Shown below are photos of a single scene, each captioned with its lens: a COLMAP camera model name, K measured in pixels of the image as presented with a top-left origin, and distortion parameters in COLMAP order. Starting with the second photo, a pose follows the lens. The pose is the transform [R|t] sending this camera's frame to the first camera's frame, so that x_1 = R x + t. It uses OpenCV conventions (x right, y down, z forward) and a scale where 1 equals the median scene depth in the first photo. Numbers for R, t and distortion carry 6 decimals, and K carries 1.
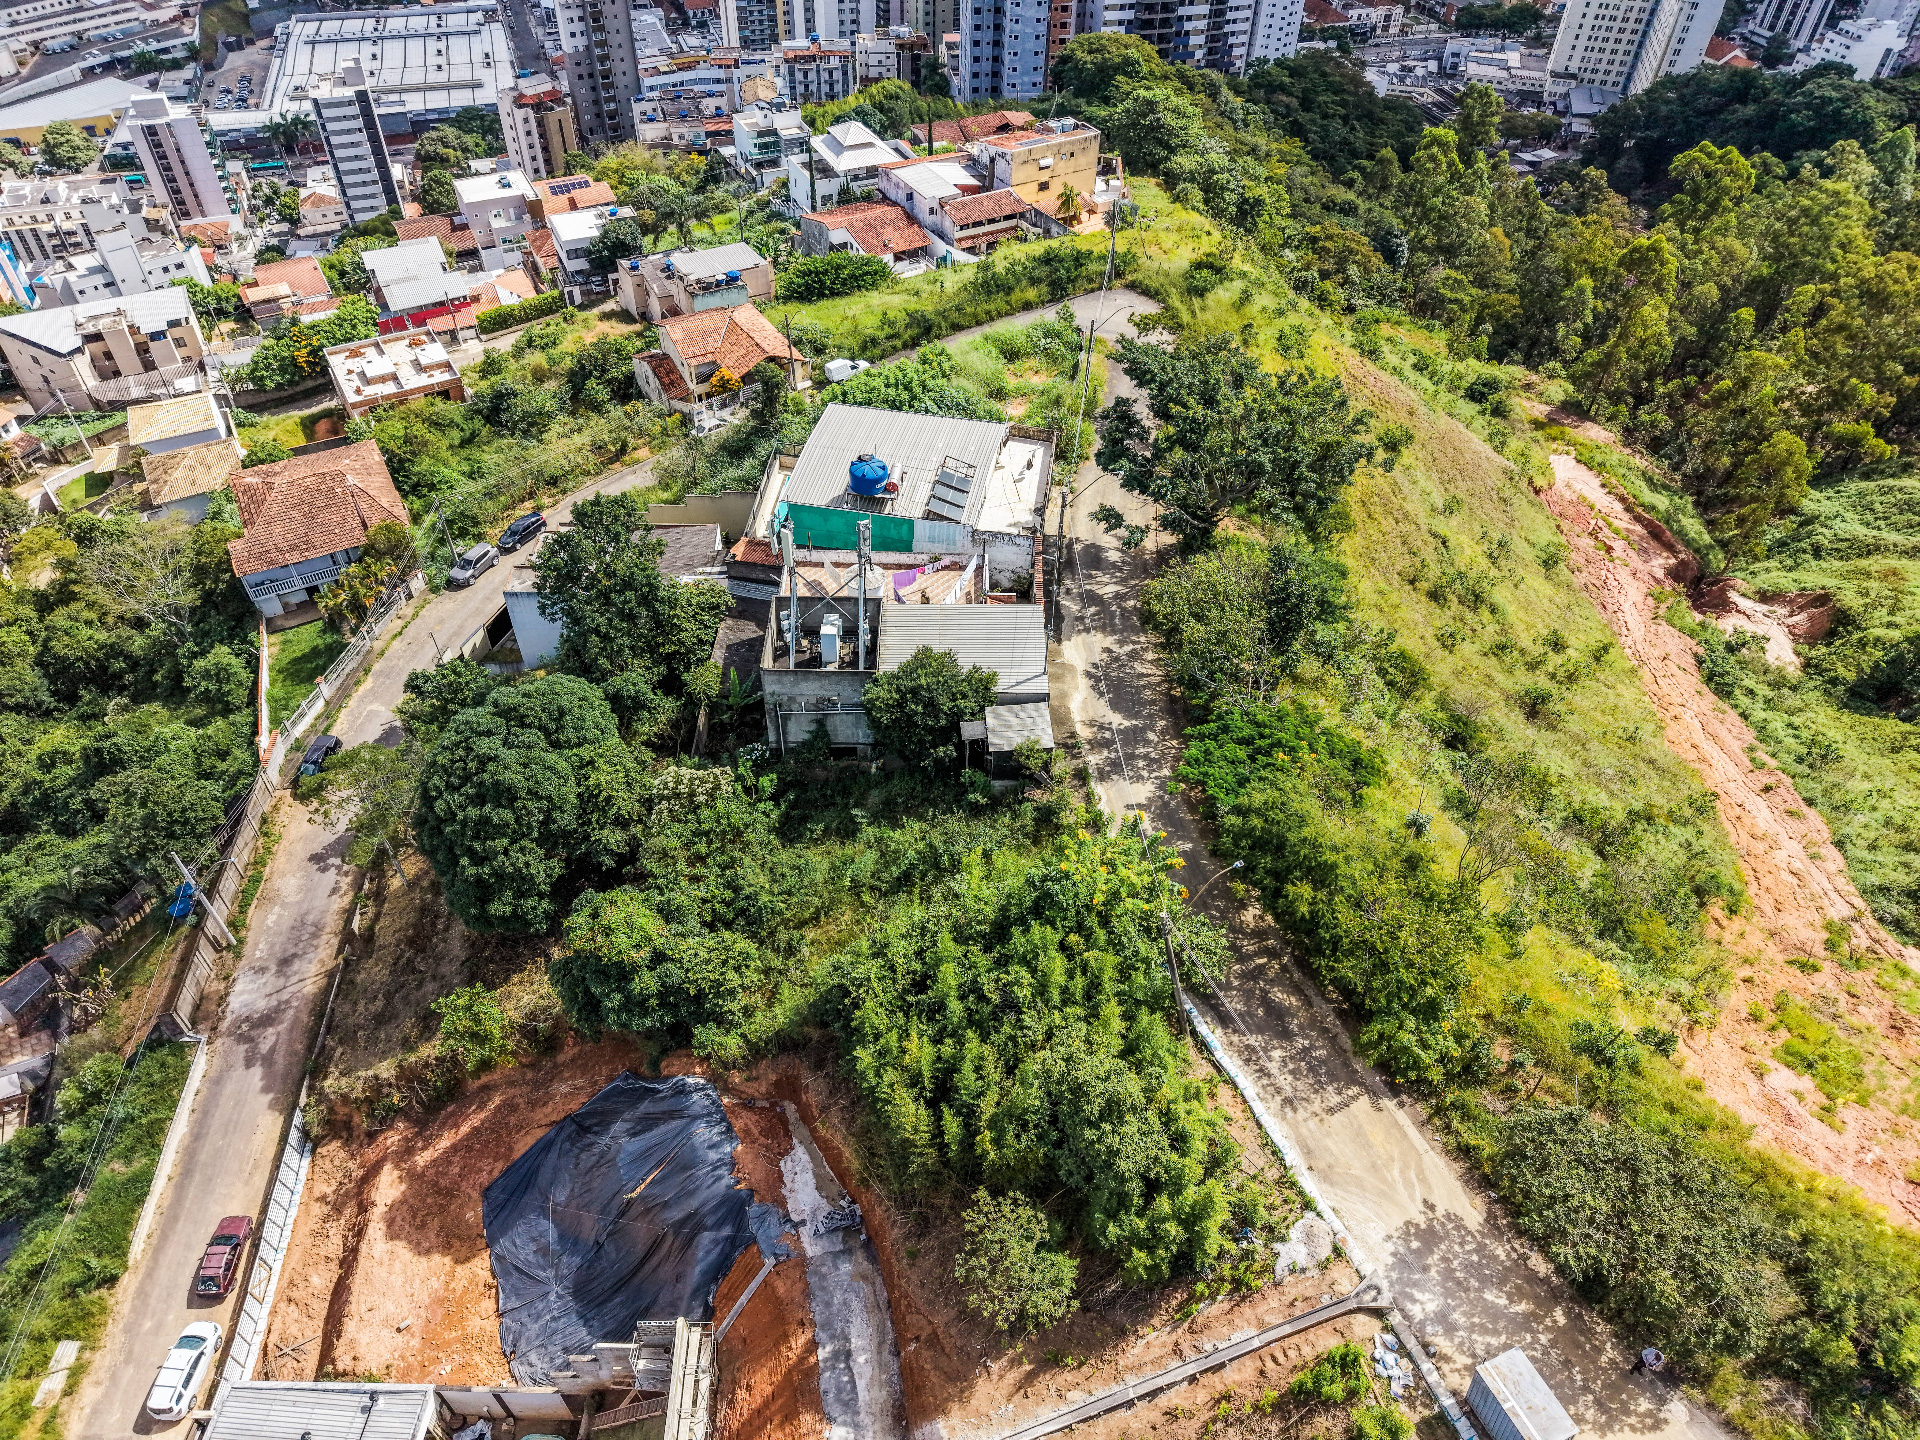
lens RADIAL K [[1280.3, 0, 960.0], [0, 1280.3, 720.0], [0, 0, 1]] dist [0.022647, -0.019837]
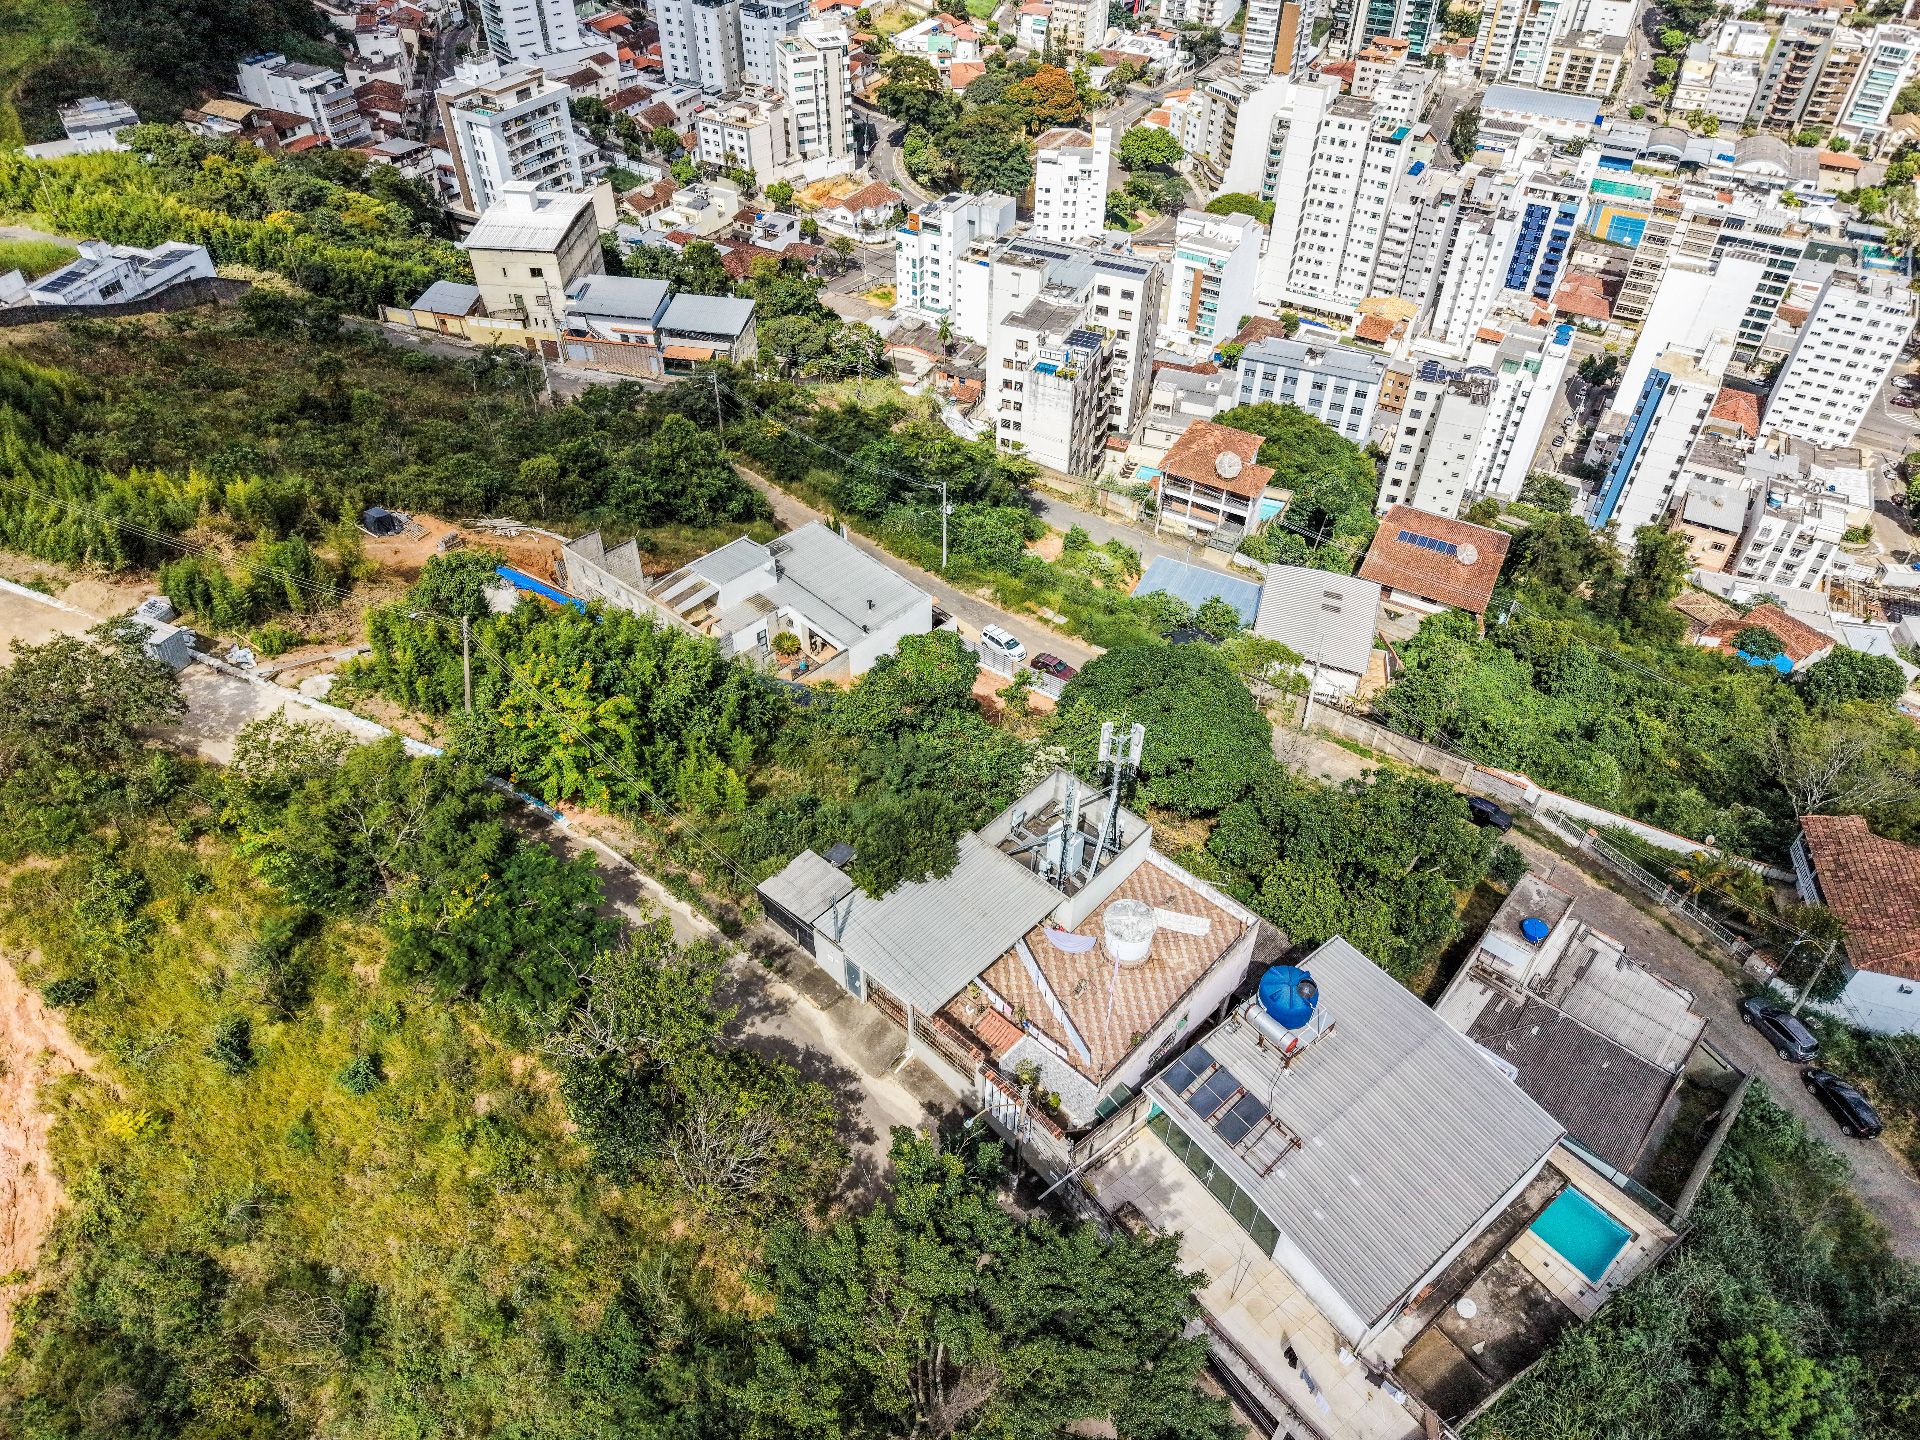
lens RADIAL K [[1280.3, 0, 960.0], [0, 1280.3, 720.0], [0, 0, 1]] dist [0.022647, -0.019837]
pose [[-0.676347, 0.480848, -0.557979, 0.300423], [-0.533323, 0.202813, 0.821239, -0.583835], [0.508057, 0.853025, 0.119276, 0.602937]]
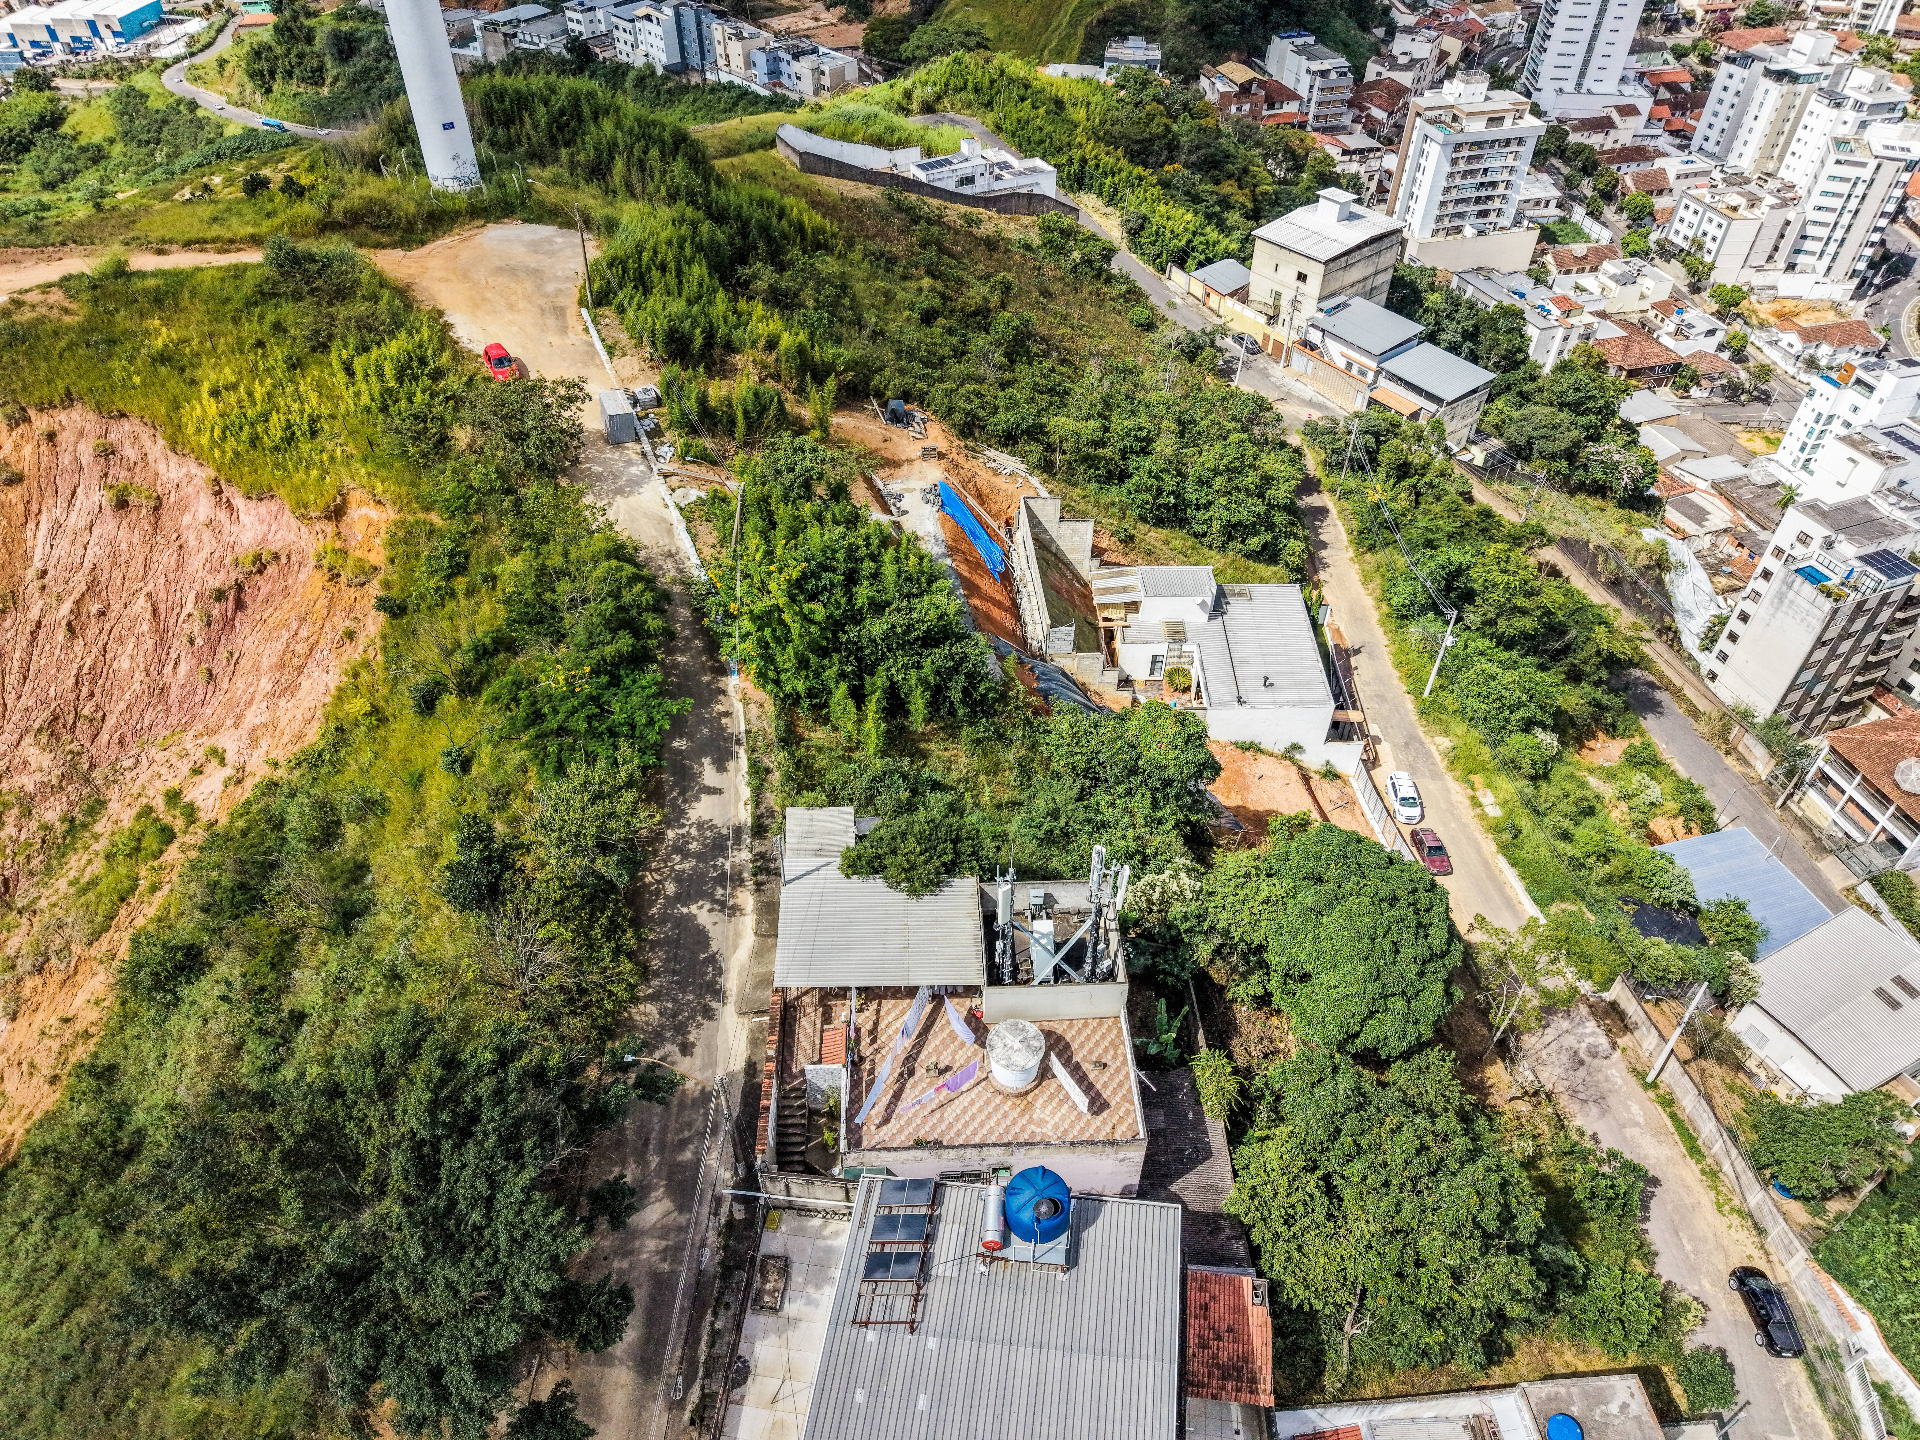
lens RADIAL K [[1280.3, 0, 960.0], [0, 1280.3, 720.0], [0, 0, 1]] dist [0.022647, -0.019837]
pose [[-0.998494, 0.009185, -0.054091, -0.004872], [-0.053612, 0.046198, 0.997493, -0.677088], [0.011661, 0.998890, -0.045636, 0.684358]]
